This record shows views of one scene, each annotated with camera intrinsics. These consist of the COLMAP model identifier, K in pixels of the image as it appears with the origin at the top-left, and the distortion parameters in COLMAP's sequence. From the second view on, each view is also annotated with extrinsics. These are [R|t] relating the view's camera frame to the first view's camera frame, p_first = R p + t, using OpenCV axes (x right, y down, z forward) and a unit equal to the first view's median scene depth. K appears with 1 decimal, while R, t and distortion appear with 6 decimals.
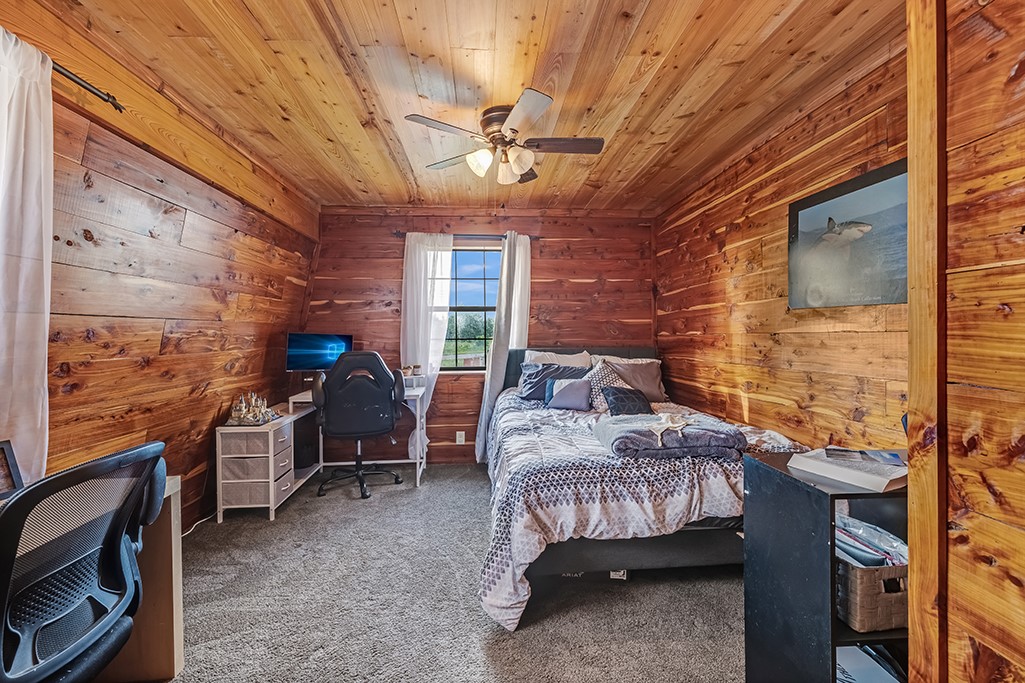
lens RADIAL K [[433.6, 0, 512.5], [0, 433.6, 351.9], [0, 0, 1]] dist [-0.002656, -0.000057]
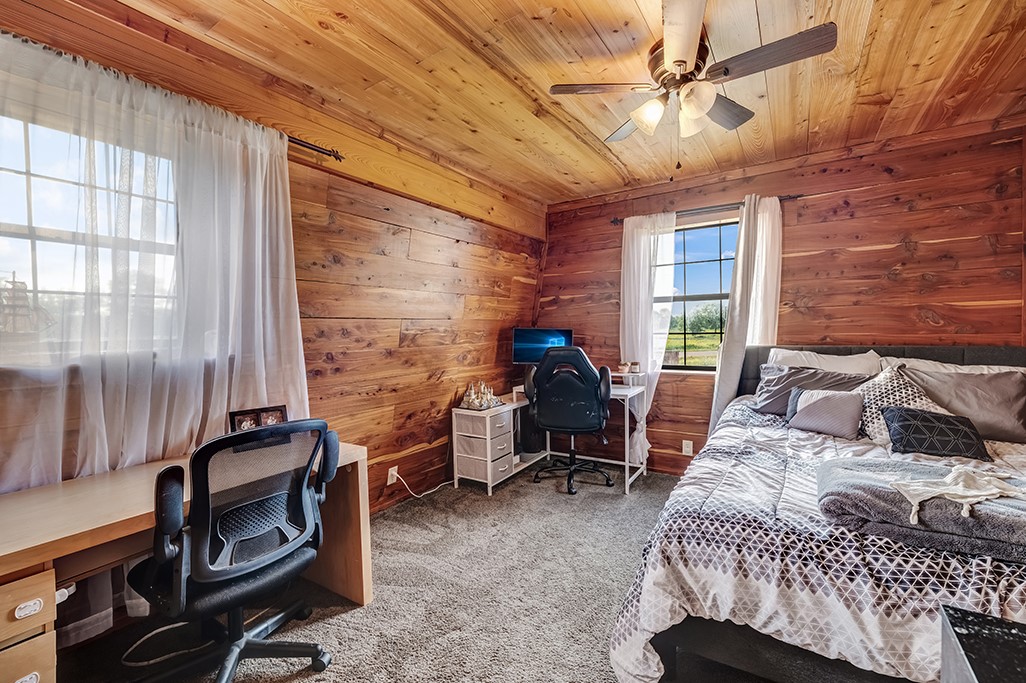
lens RADIAL K [[434.0, 0, 513.0], [0, 434.0, 351.9], [0, 0, 1]] dist [-0.002656, -0.000057]
pose [[0.795937, 0.024133, -0.604898, 0.162399], [-0.013677, 0.999667, 0.021887, -0.009286], [0.605225, -0.009148, 0.796002, 0.141394]]
